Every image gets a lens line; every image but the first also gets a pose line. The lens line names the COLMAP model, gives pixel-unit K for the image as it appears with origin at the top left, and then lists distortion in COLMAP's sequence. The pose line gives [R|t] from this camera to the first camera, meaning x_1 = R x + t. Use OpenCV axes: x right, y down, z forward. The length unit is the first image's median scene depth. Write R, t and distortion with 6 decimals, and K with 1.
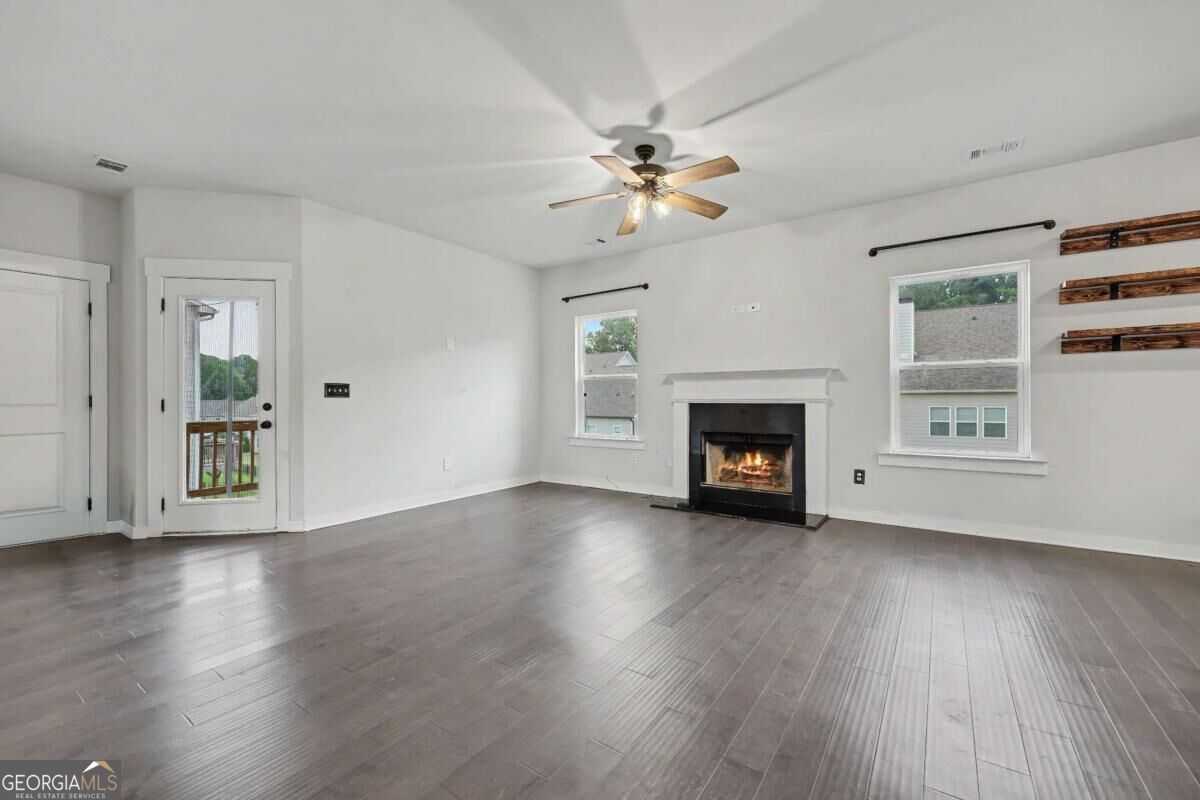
lens RADIAL K [[492.5, 0, 605.2], [0, 492.5, 396.8], [0, 0, 1]] dist [-0.000367, -0.000180]
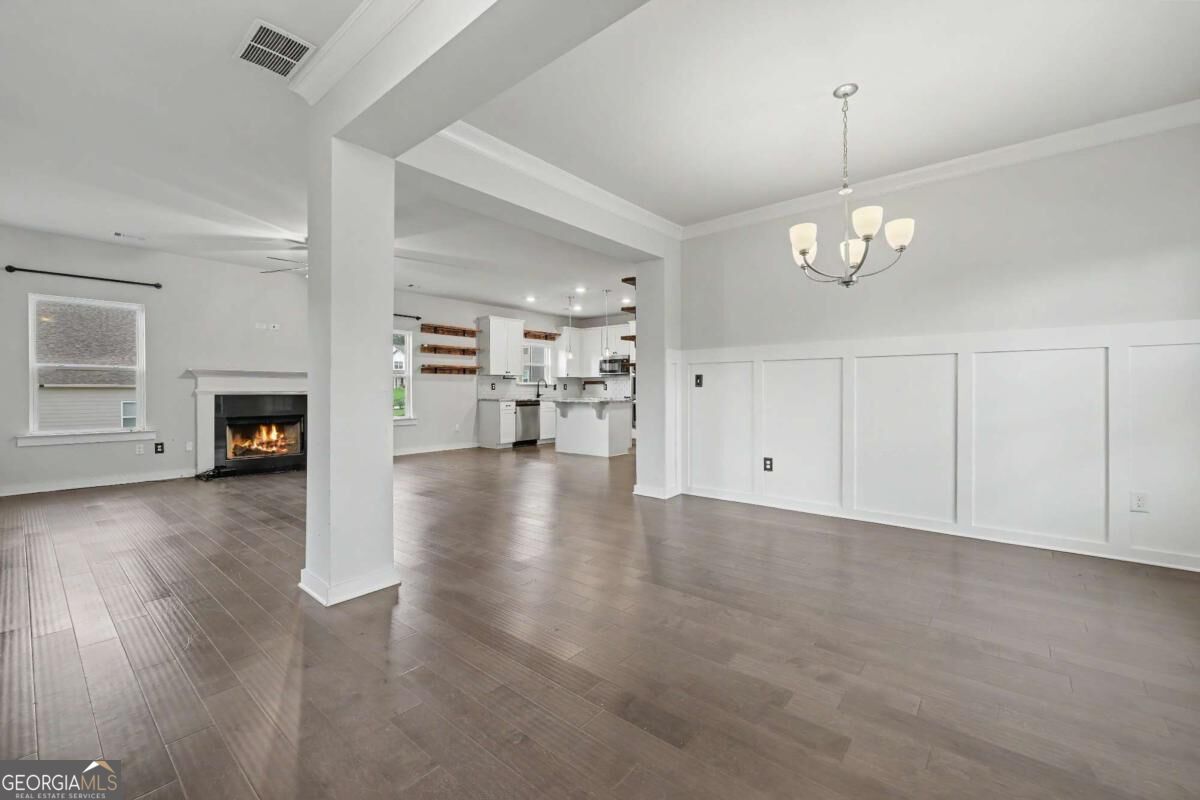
lens RADIAL K [[492.5, 0, 599.1], [0, 492.5, 395.8], [0, 0, 1]] dist [-0.000367, -0.000180]
pose [[0.087858, -0.003573, 0.996127, -0.976204], [-0.003222, 0.999987, 0.003871, 0.008370], [-0.996128, -0.003550, 0.087846, -0.057652]]
